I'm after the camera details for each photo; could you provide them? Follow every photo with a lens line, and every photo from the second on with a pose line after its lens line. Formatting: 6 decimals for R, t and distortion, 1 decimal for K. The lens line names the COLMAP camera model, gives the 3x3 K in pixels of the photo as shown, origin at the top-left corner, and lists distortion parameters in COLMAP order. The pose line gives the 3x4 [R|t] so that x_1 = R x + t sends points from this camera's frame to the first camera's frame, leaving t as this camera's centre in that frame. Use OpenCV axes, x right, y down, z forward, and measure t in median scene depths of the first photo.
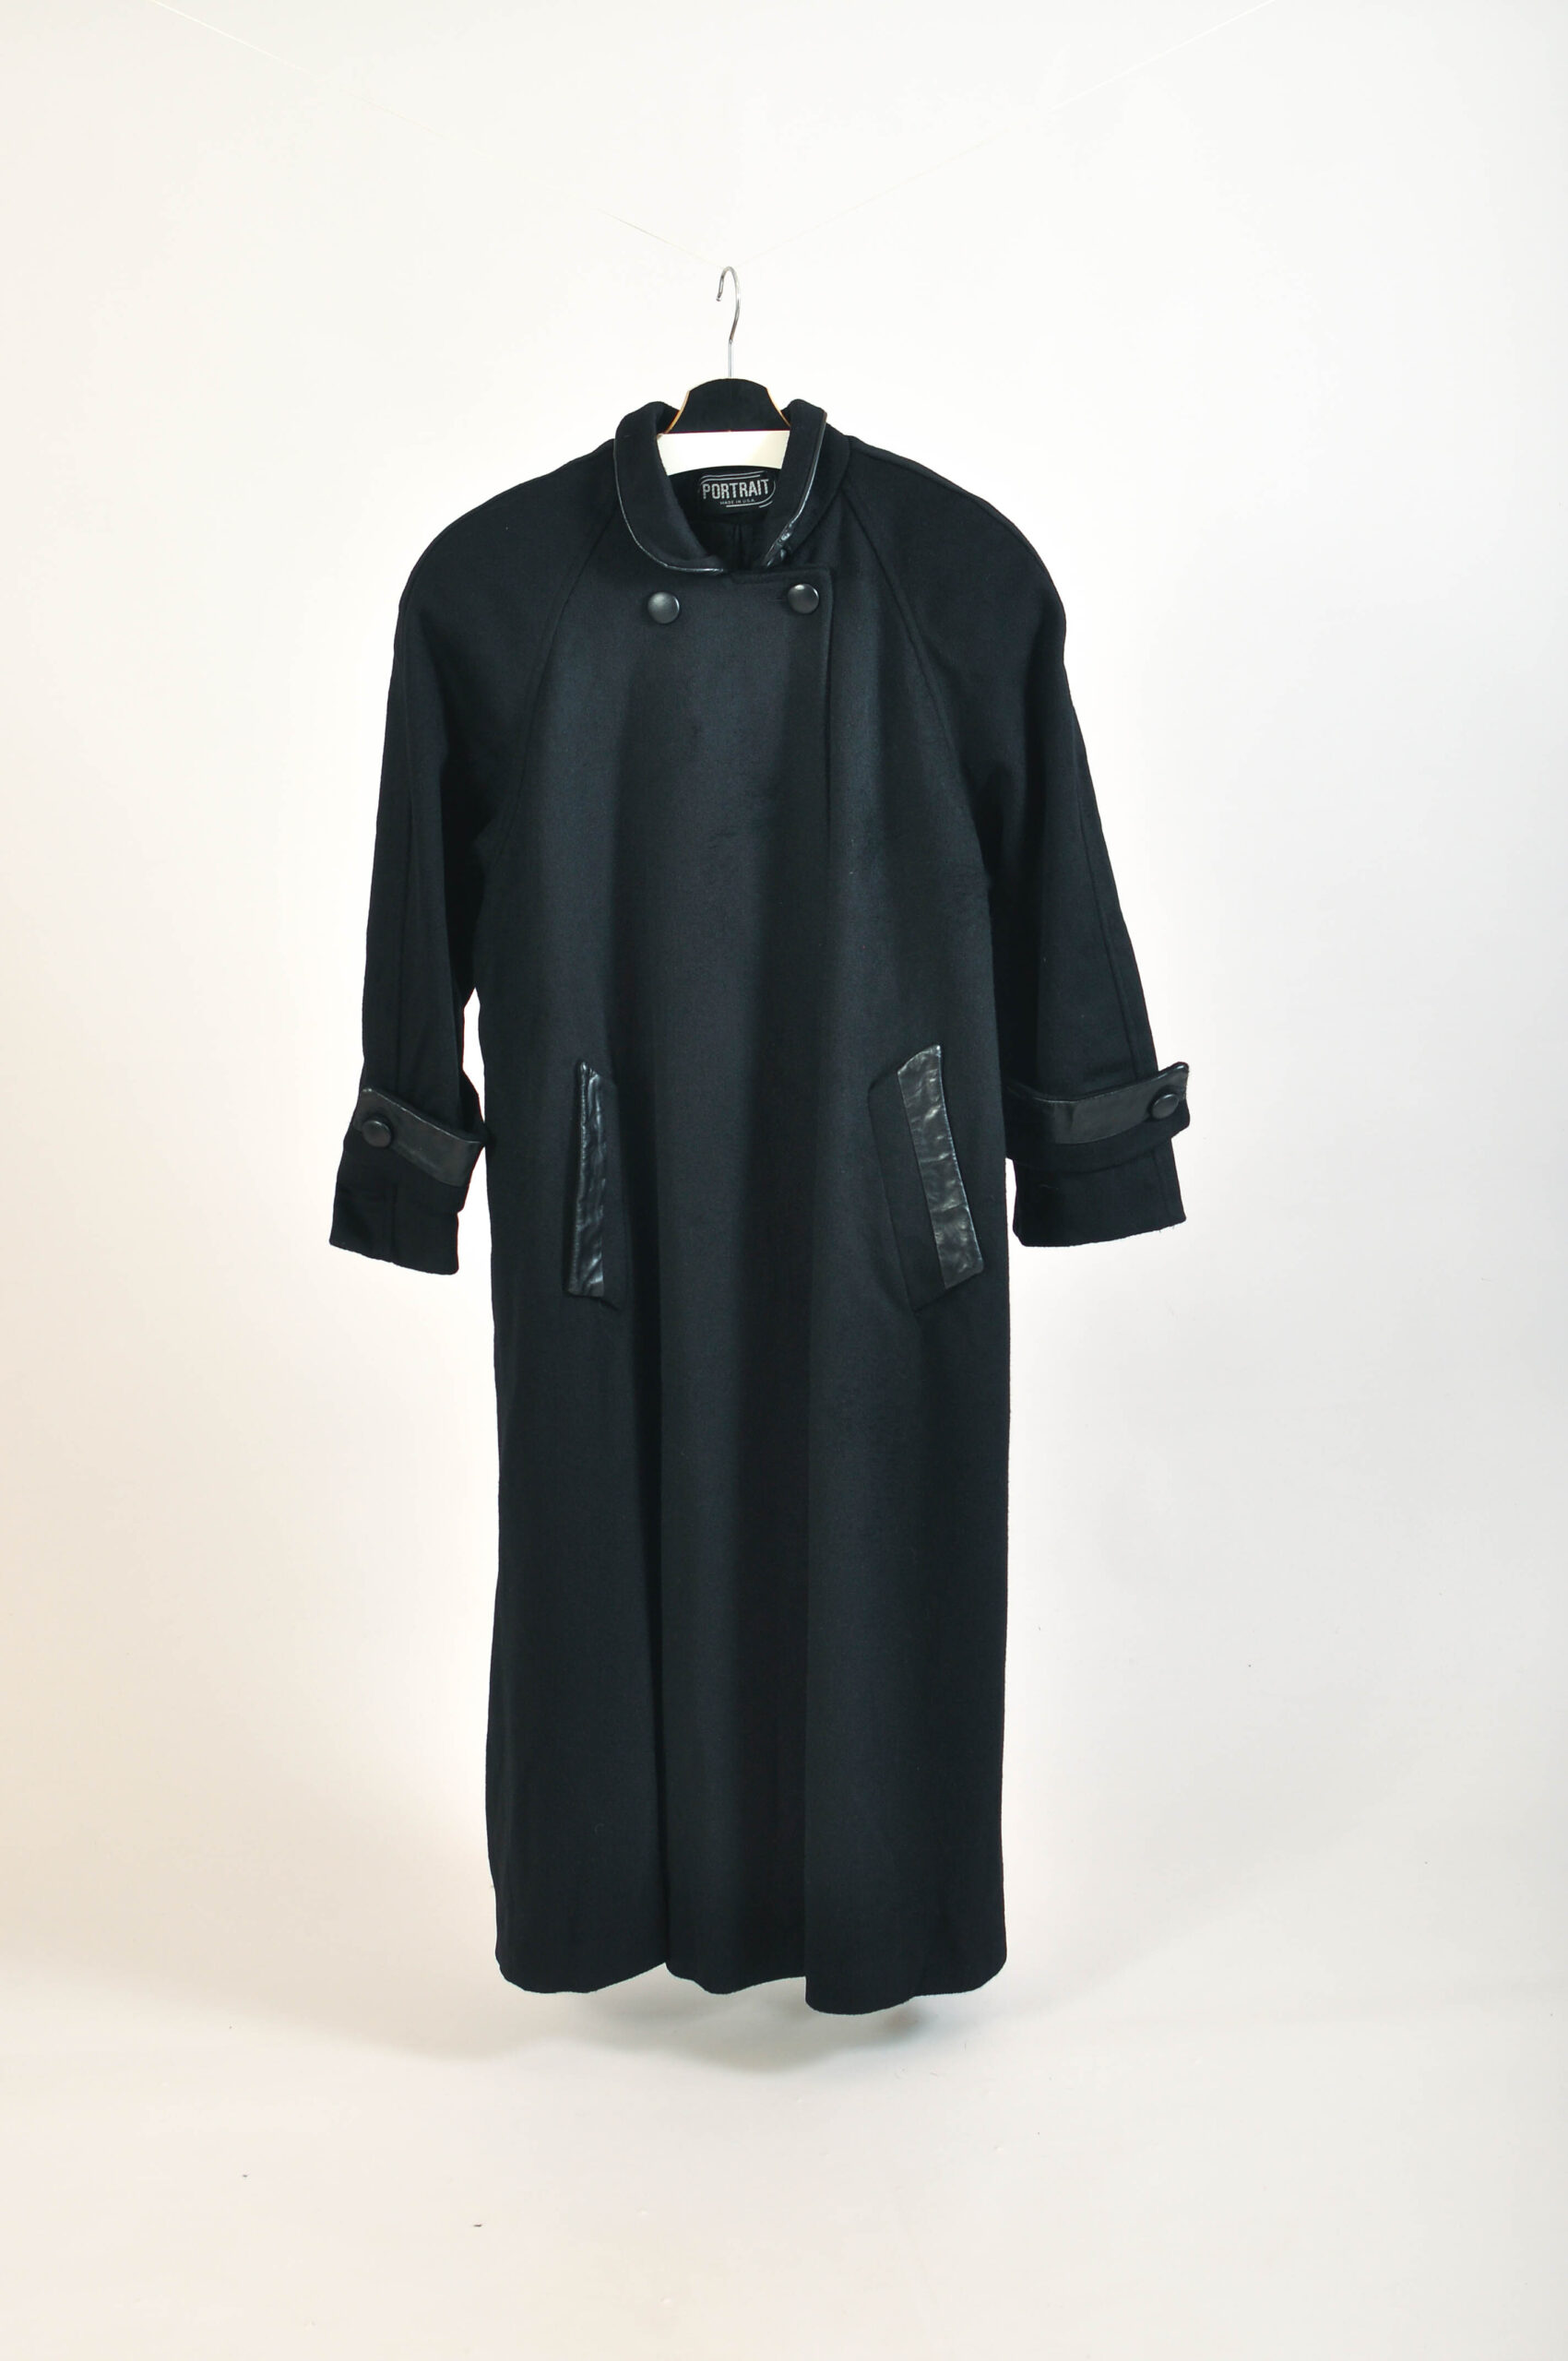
lens RADIAL K [[3491.3, 0, 784.0], [0, 3491.3, 1180.5], [0, 0, 1]] dist [-0.137836, -0.024146]
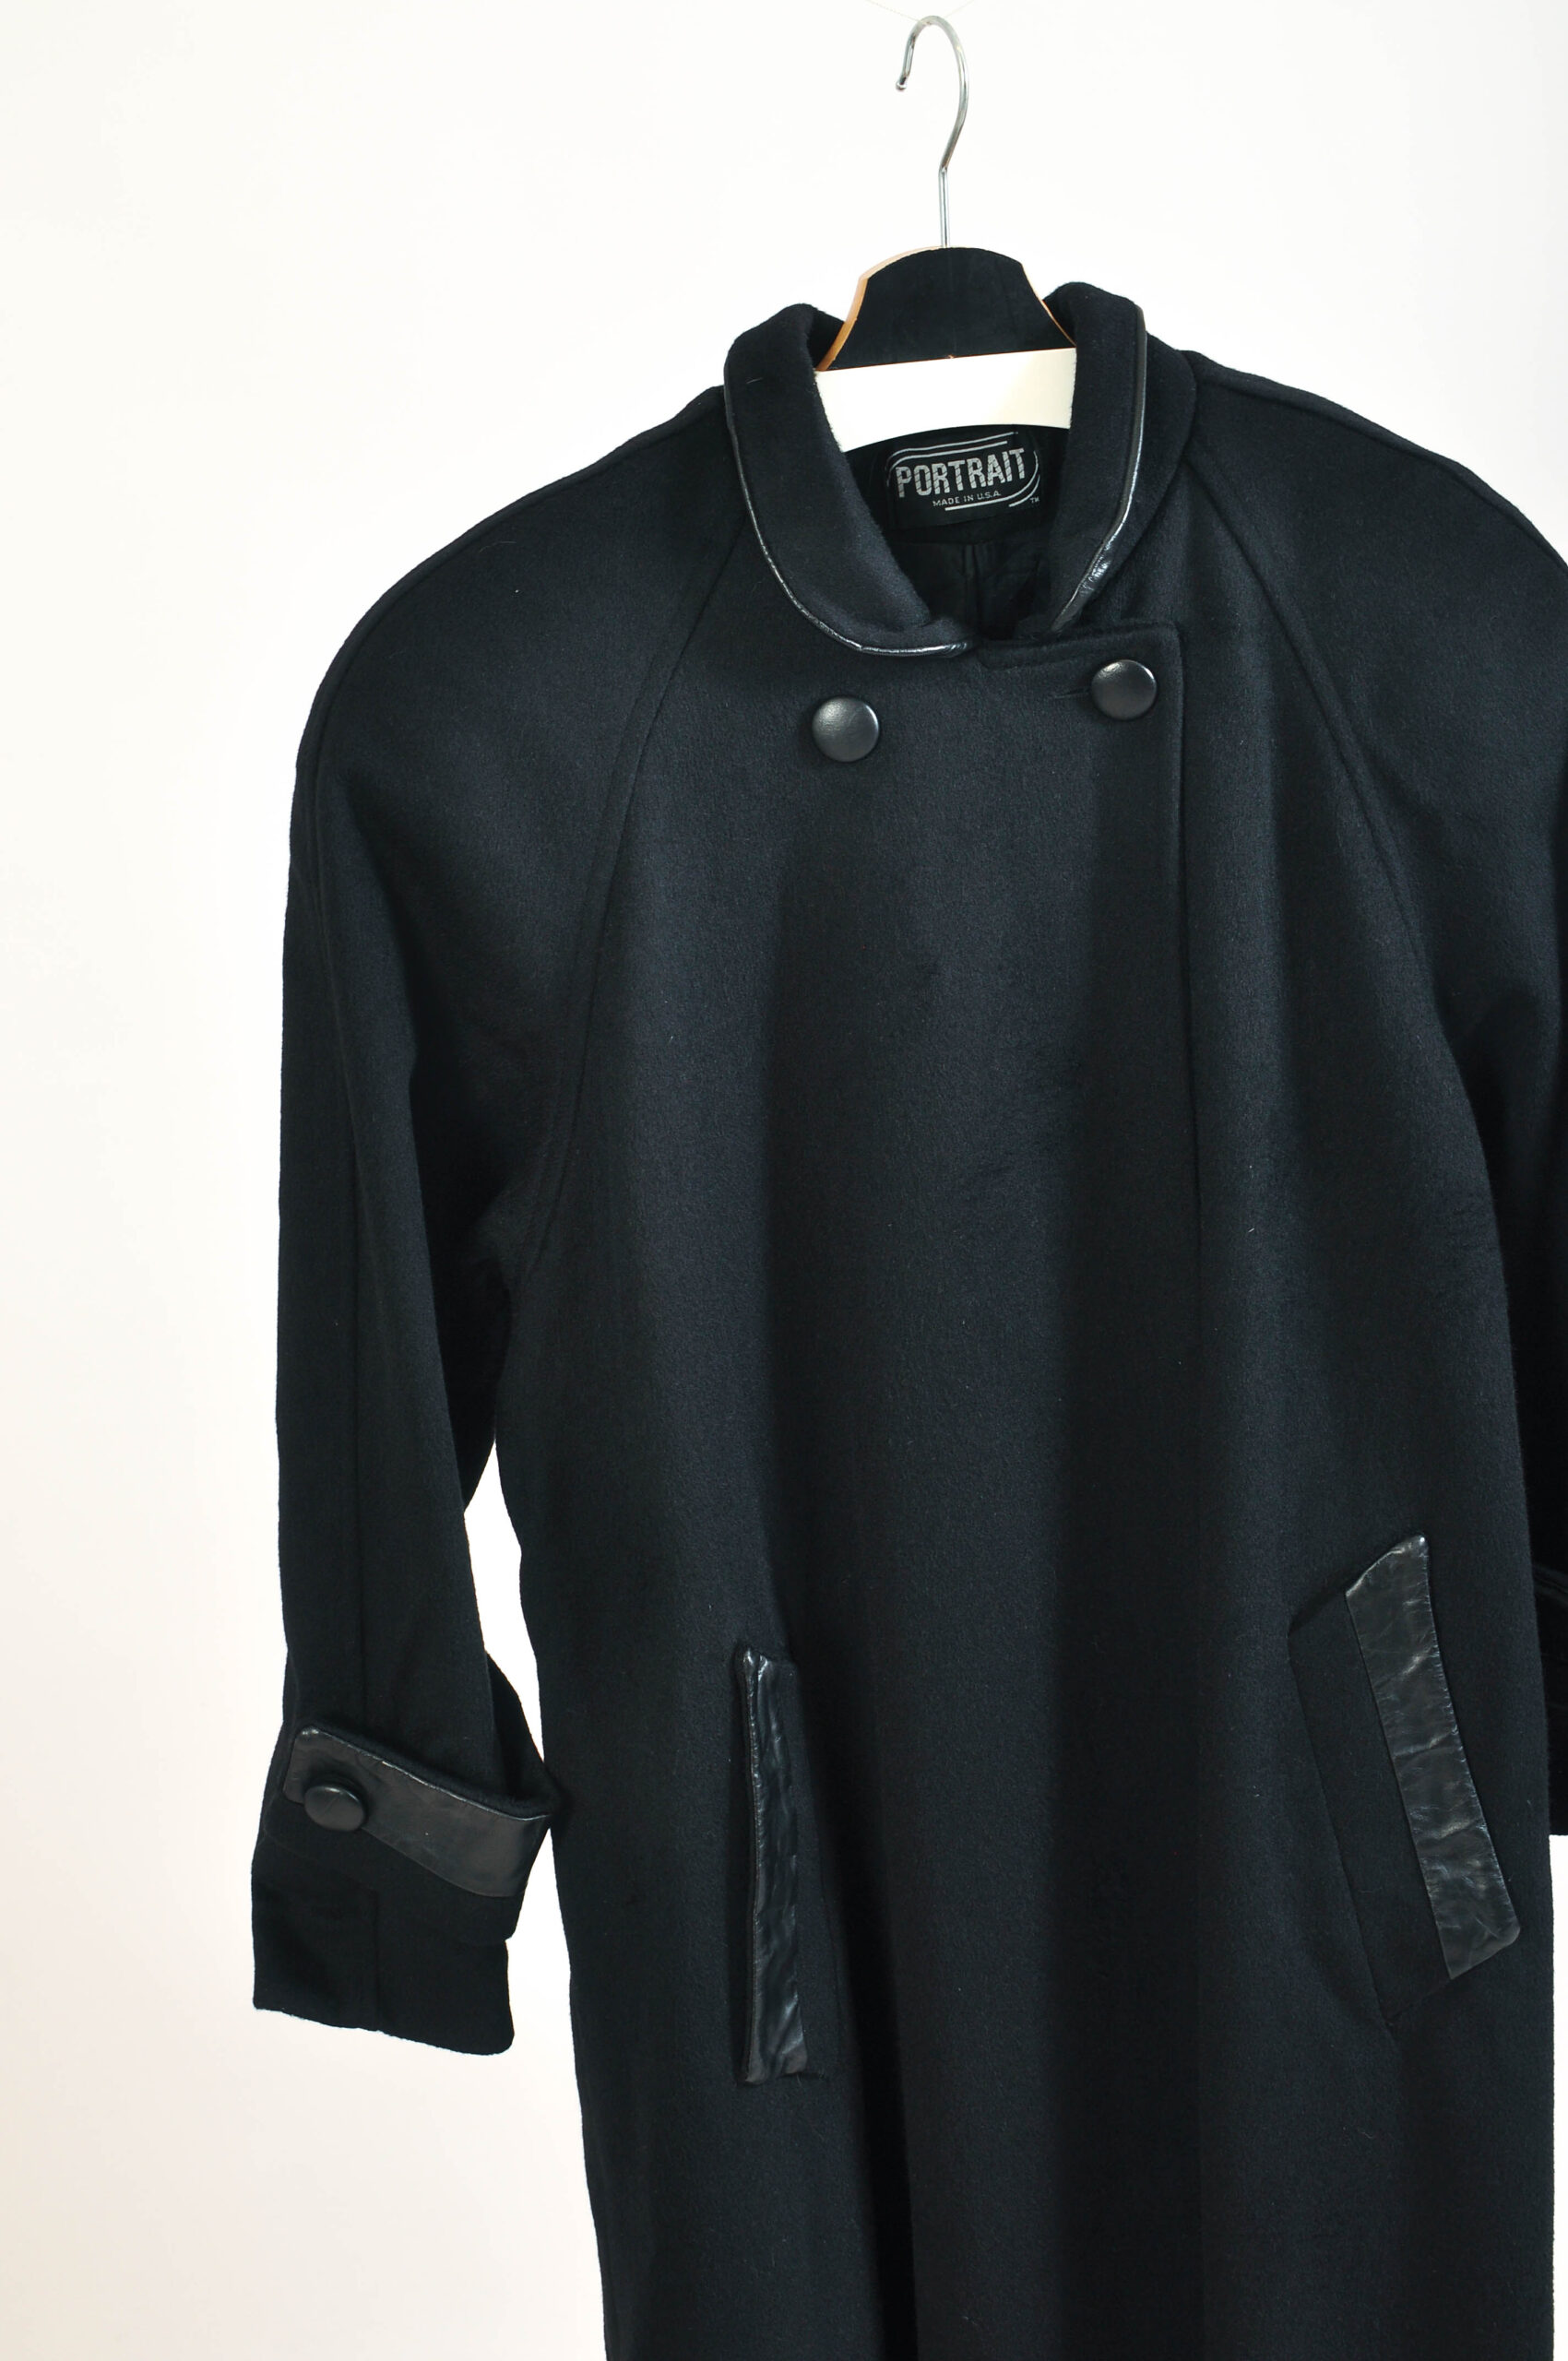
lens RADIAL K [[3491.3, 0, 784.0], [0, 3491.3, 1180.5], [0, 0, 1]] dist [-0.137836, -0.024146]
pose [[0.990632, -0.089999, 0.102703, -0.098291], [0.085864, 0.995334, 0.044007, -0.123432], [-0.106184, -0.034776, 0.993738, 0.512057]]
